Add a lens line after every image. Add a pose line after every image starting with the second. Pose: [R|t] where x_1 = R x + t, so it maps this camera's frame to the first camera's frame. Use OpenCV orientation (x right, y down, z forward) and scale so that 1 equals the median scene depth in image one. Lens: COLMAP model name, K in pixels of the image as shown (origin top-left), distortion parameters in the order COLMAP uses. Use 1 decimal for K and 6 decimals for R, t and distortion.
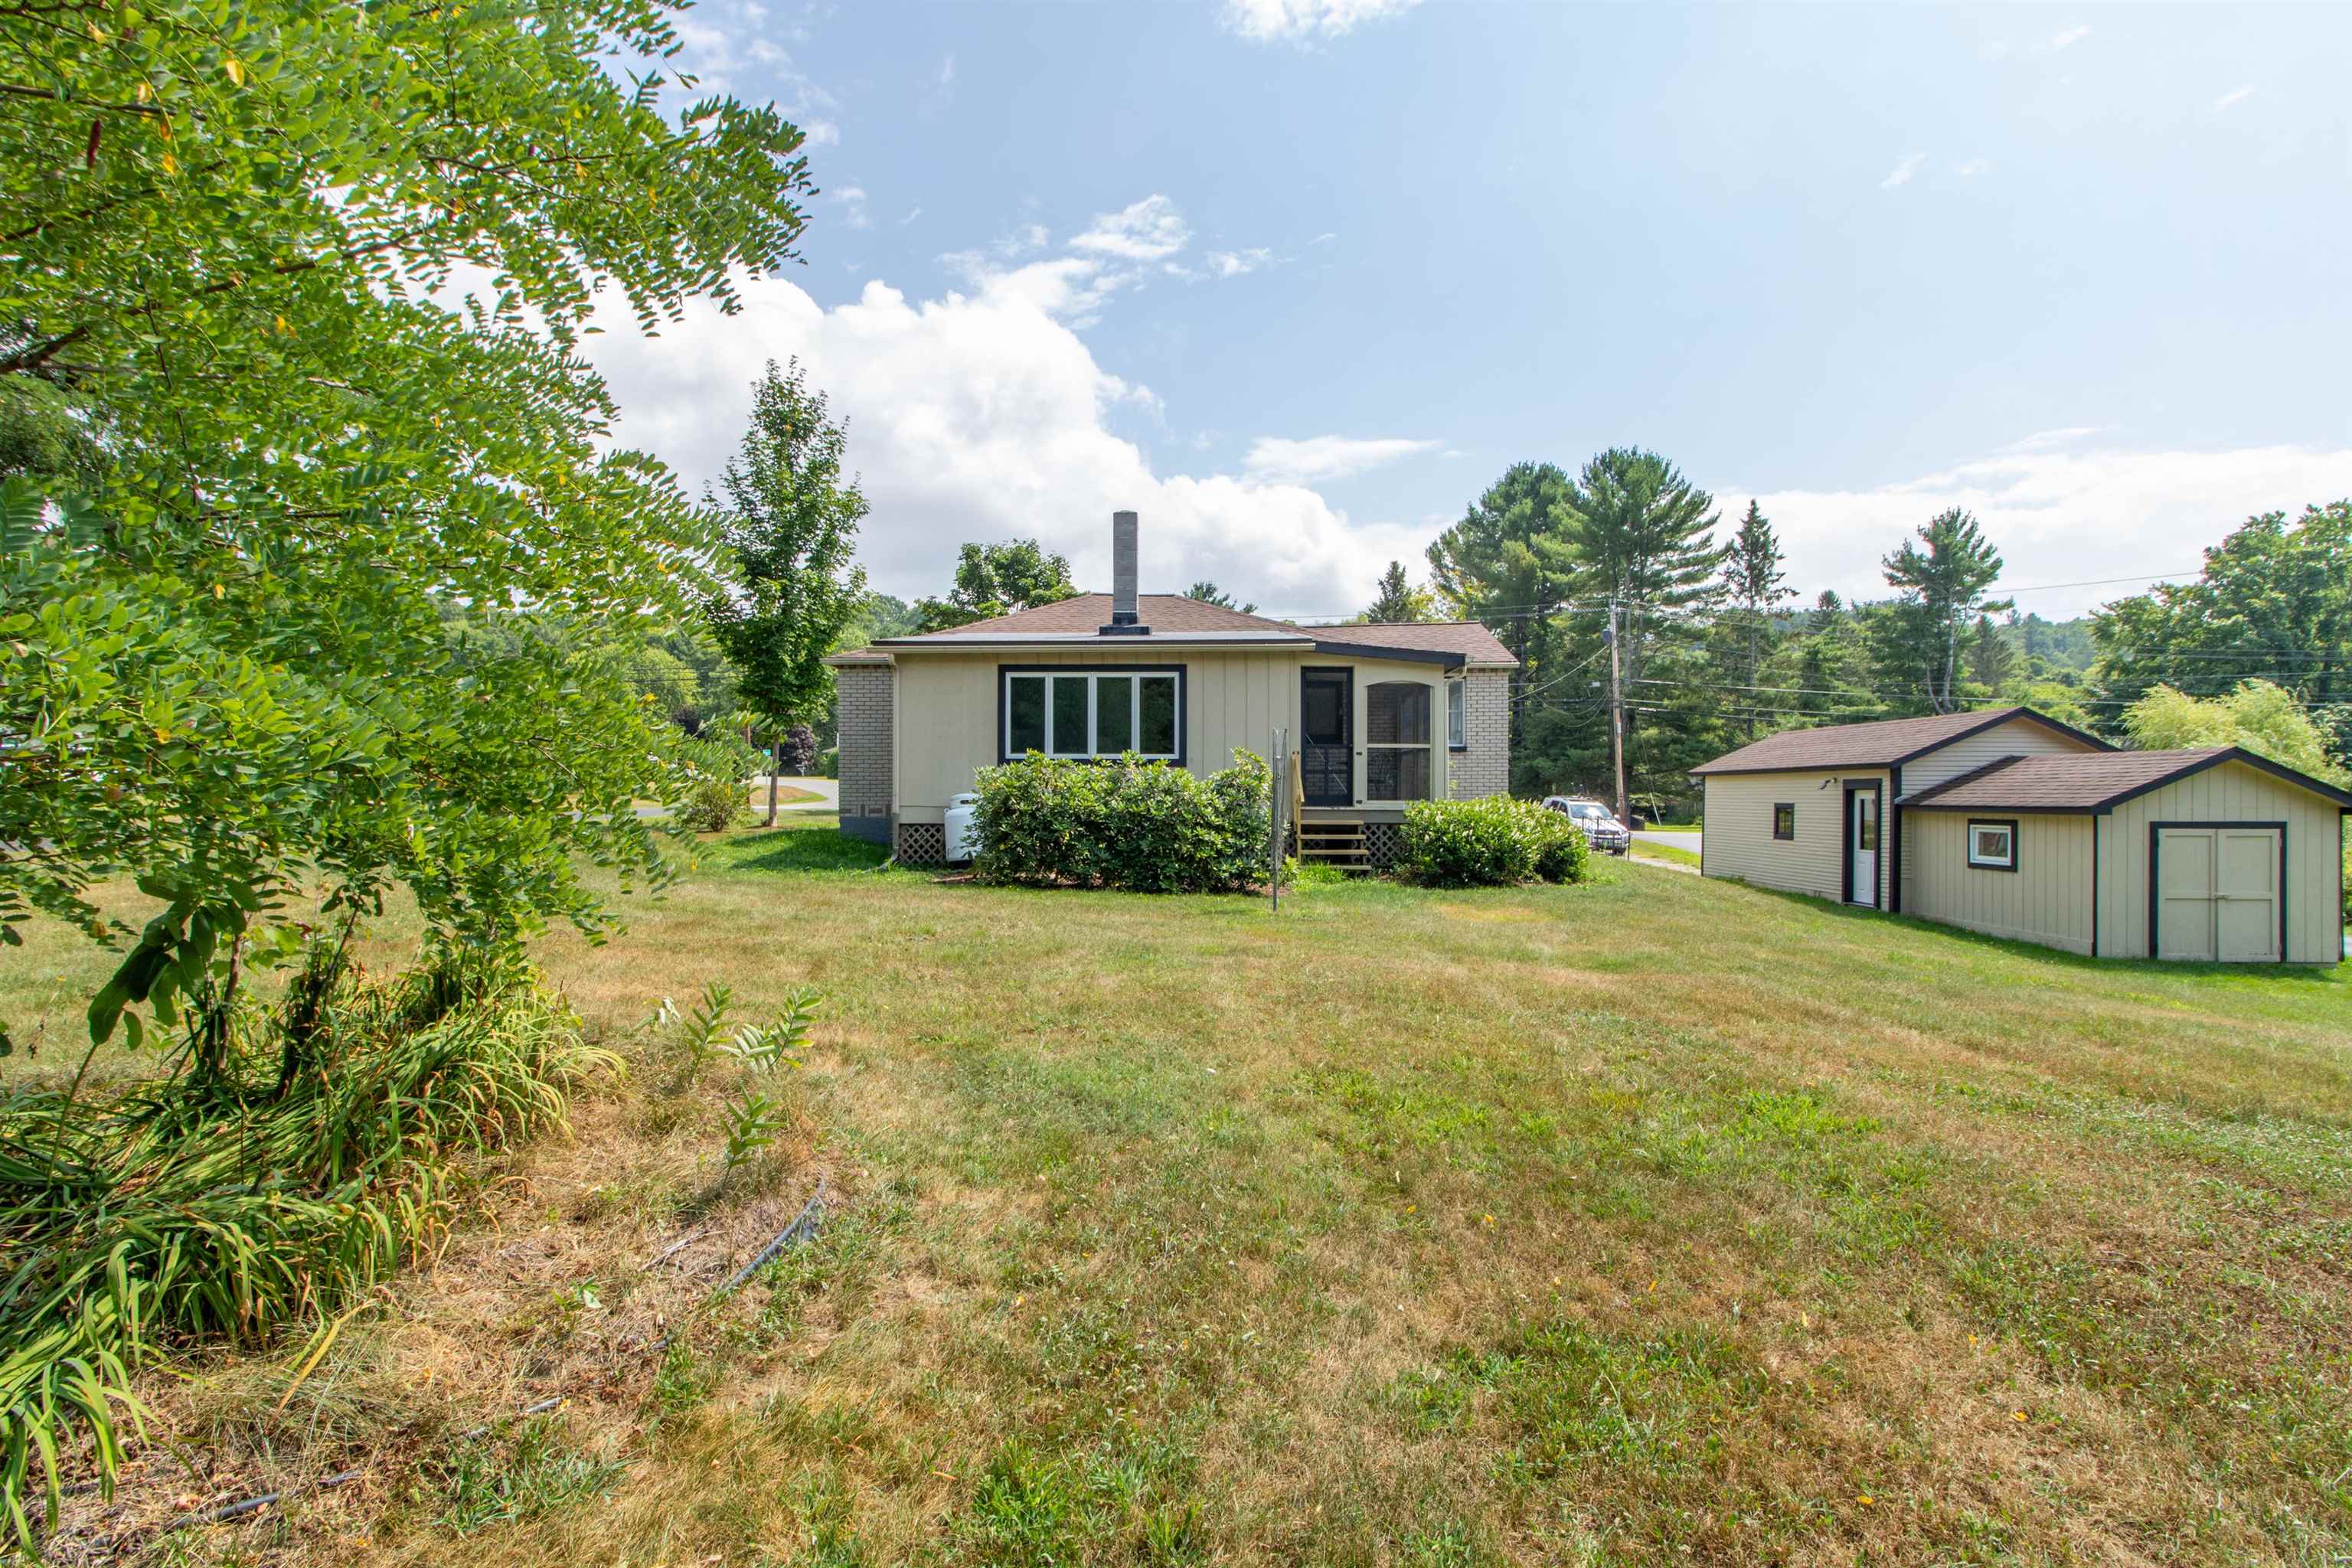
lens RADIAL K [[1088.1, 0, 1178.7], [0, 1088.1, 779.3], [0, 0, 1]] dist [0.005110, -0.000839]
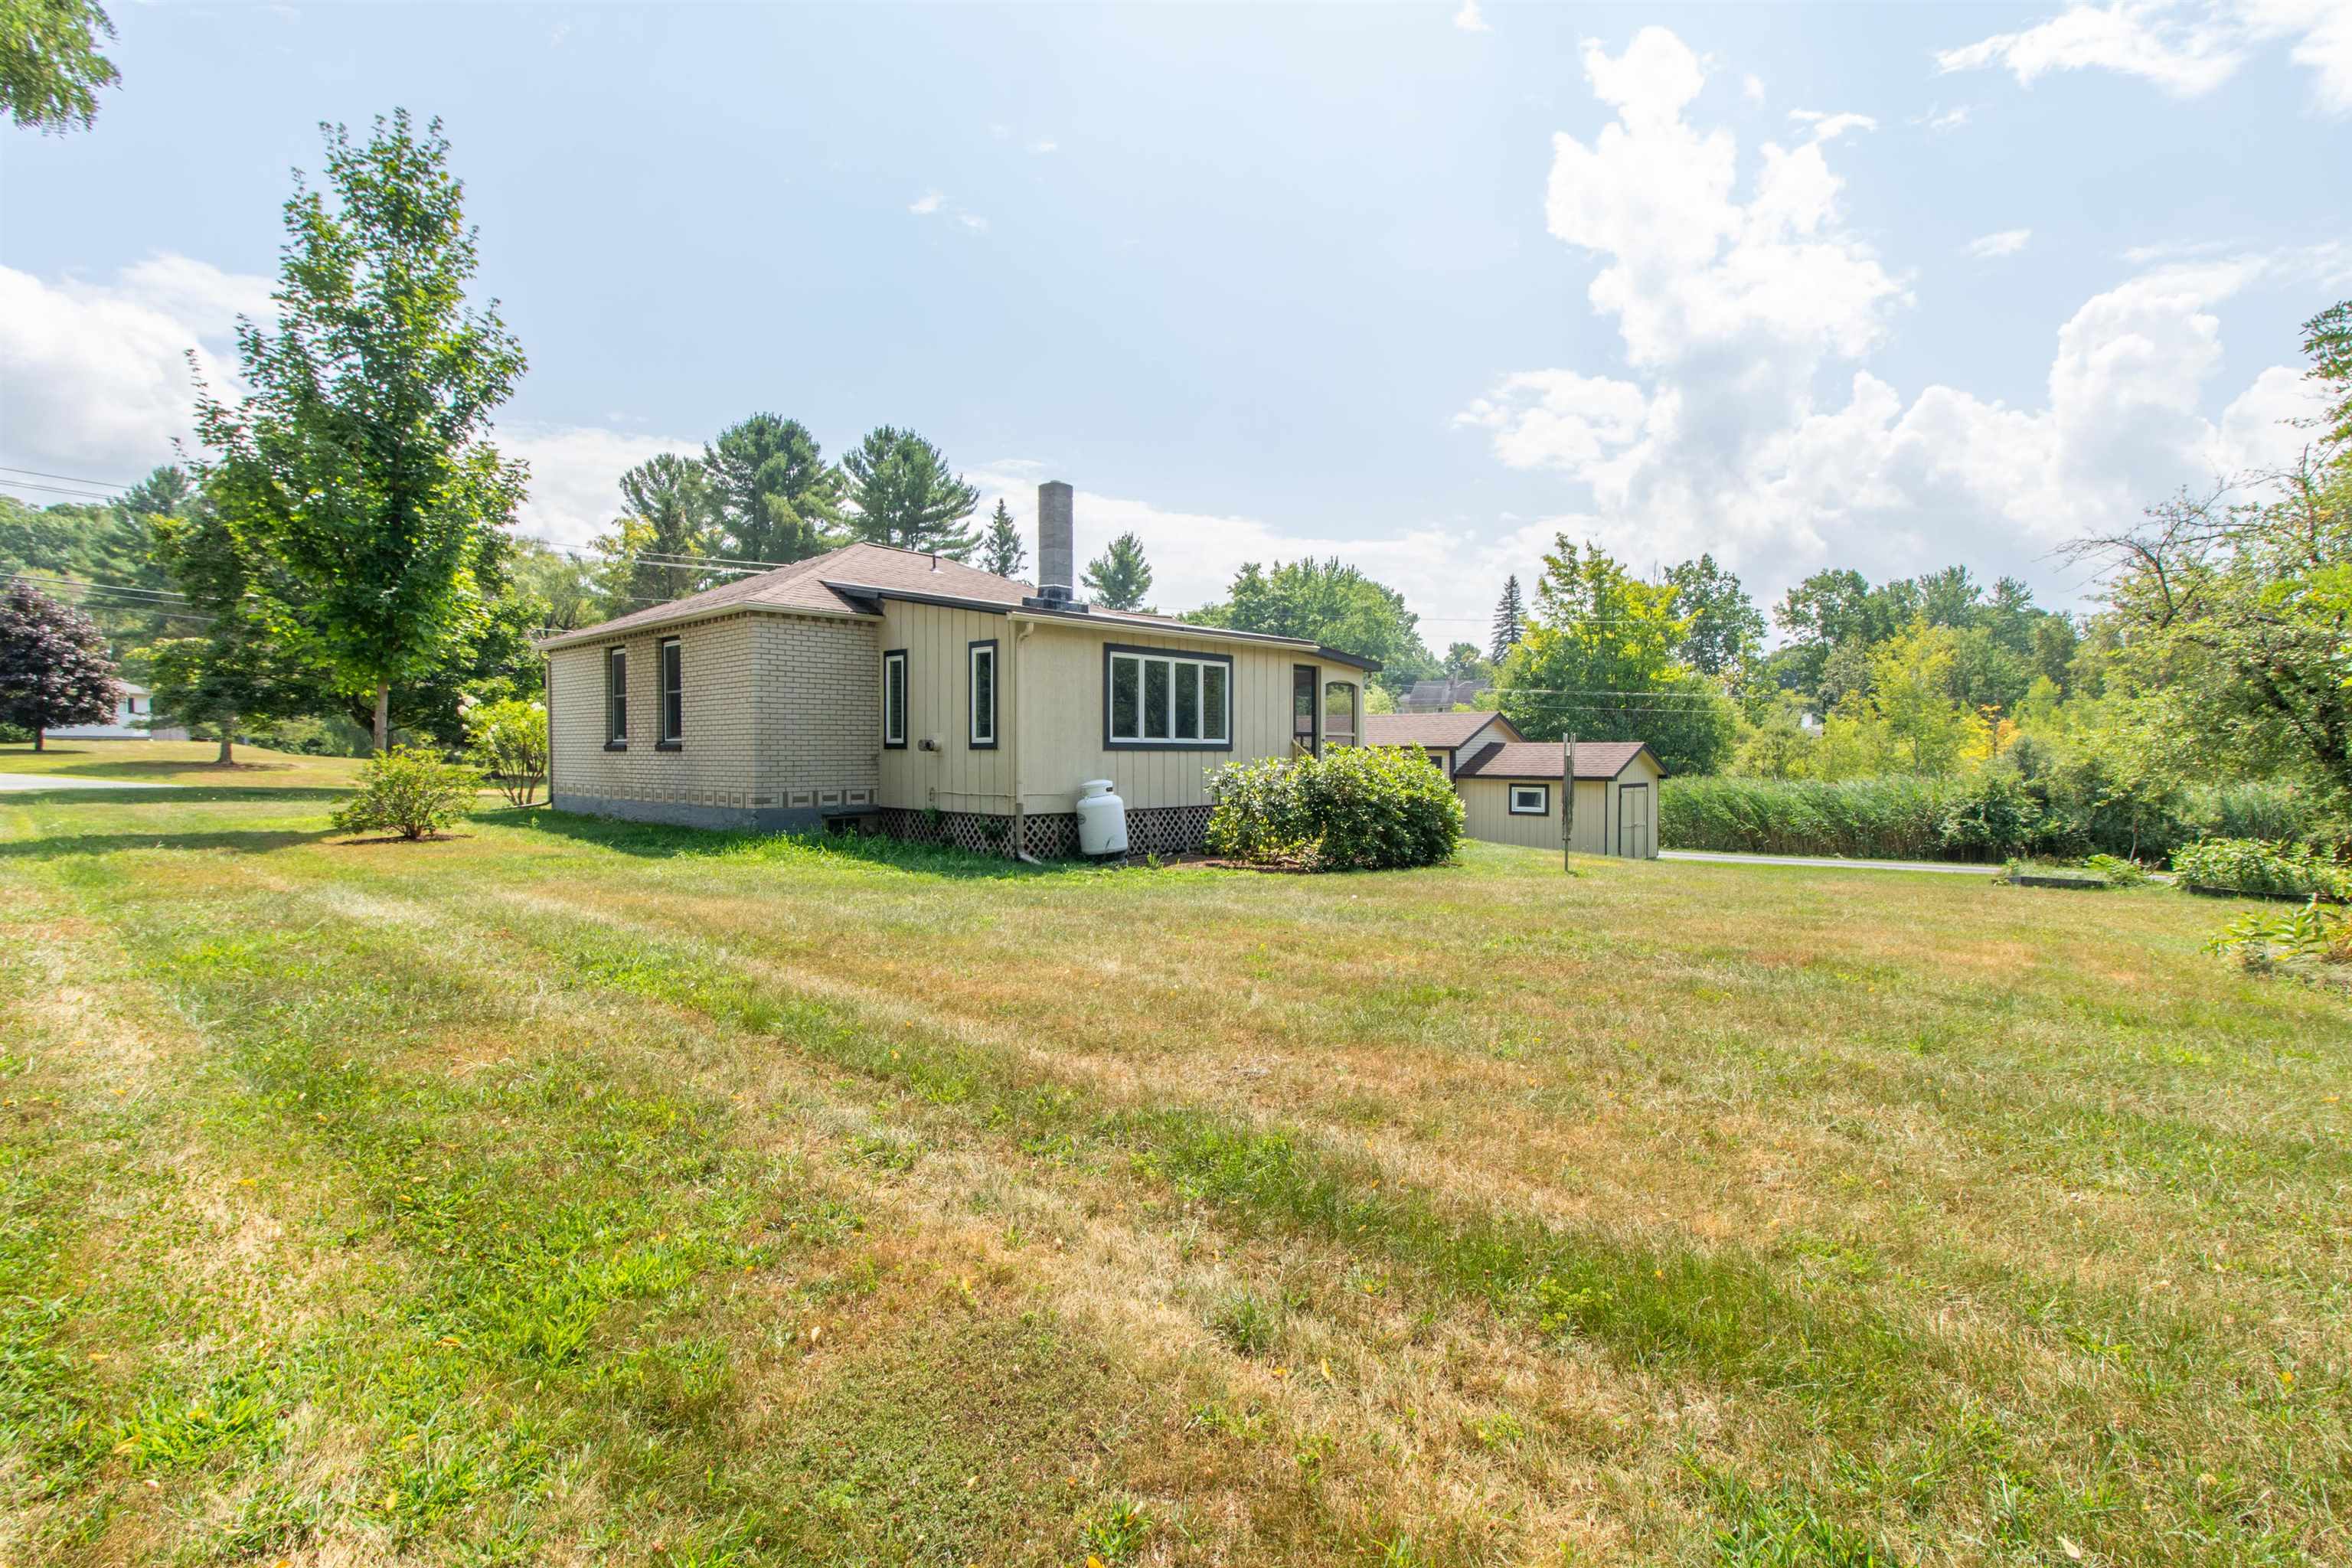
lens RADIAL K [[1103.1, 0, 1176.0], [0, 1103.1, 784.0], [0, 0, 1]] dist [0.002547, -0.000149]
pose [[0.669634, -0.021634, 0.742376, -0.216098], [-0.011756, 0.999142, 0.039720, -0.005611], [-0.742598, -0.035325, 0.668805, 0.079764]]
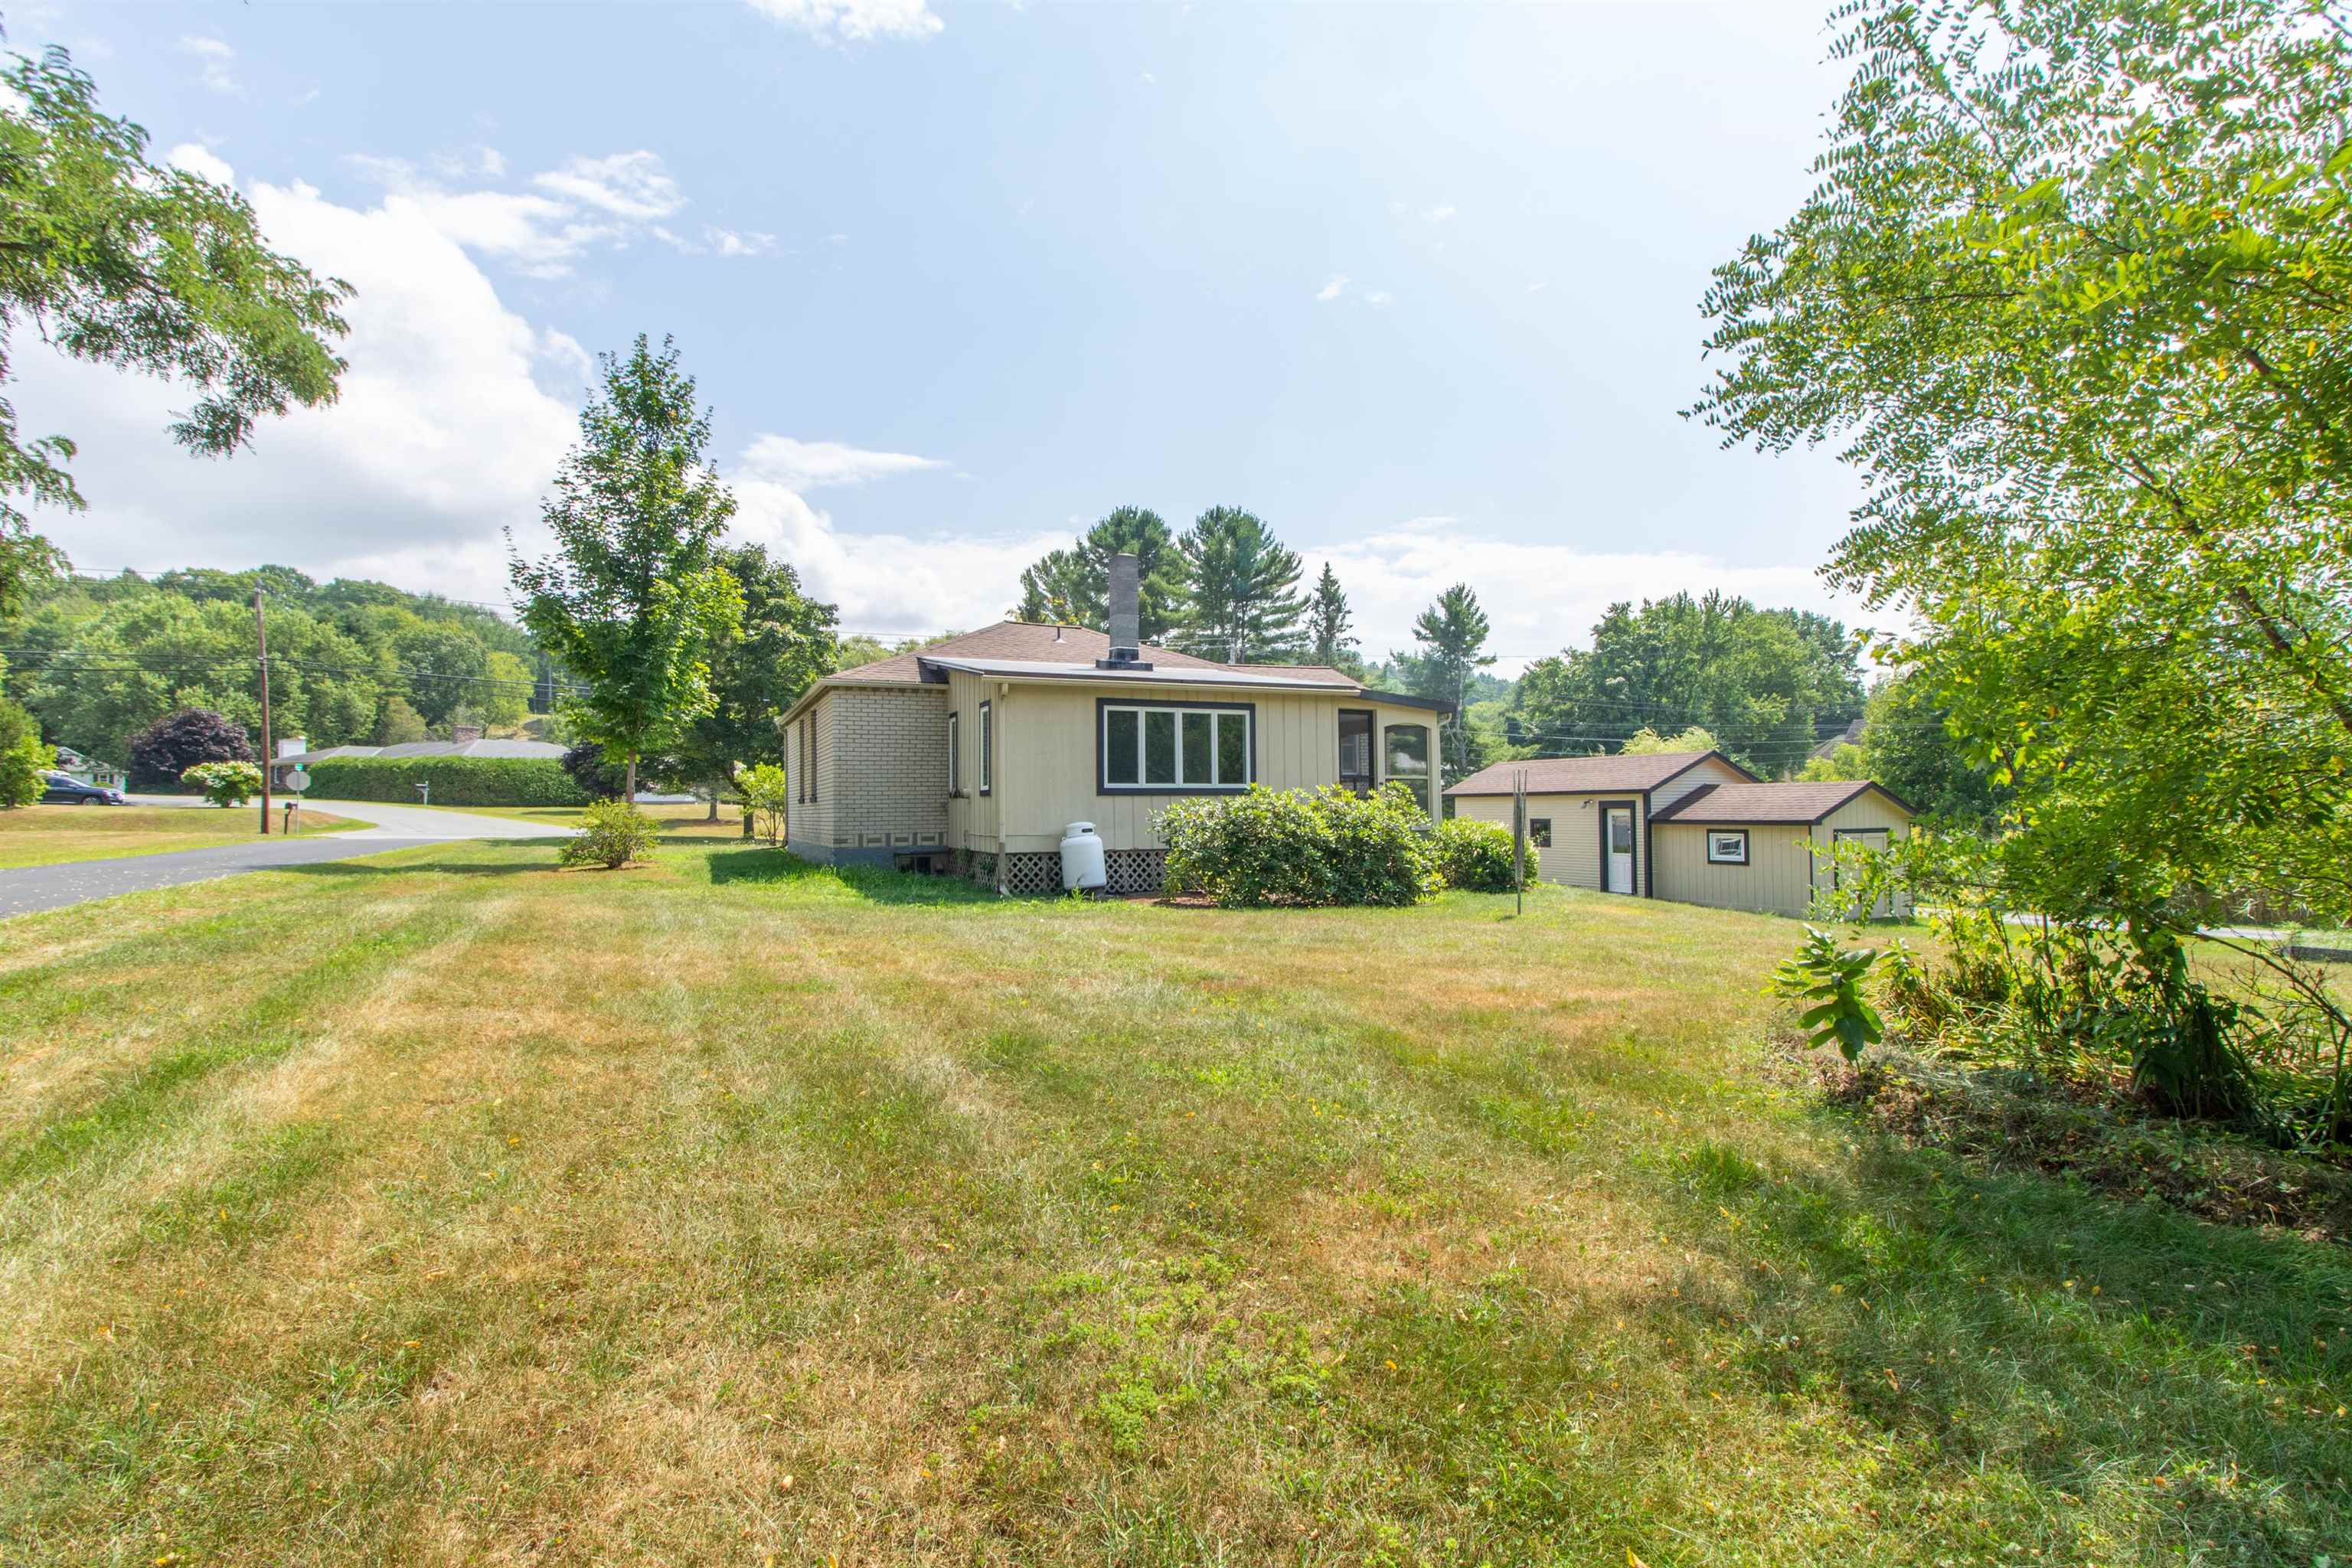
lens RADIAL K [[1088.1, 0, 1178.7], [0, 1088.1, 779.3], [0, 0, 1]] dist [0.005110, -0.000839]
pose [[0.897194, 0.002429, 0.441630, -0.143350], [0.003992, 0.999899, -0.013609, -0.003358], [-0.441619, 0.013973, 0.897094, 0.008126]]
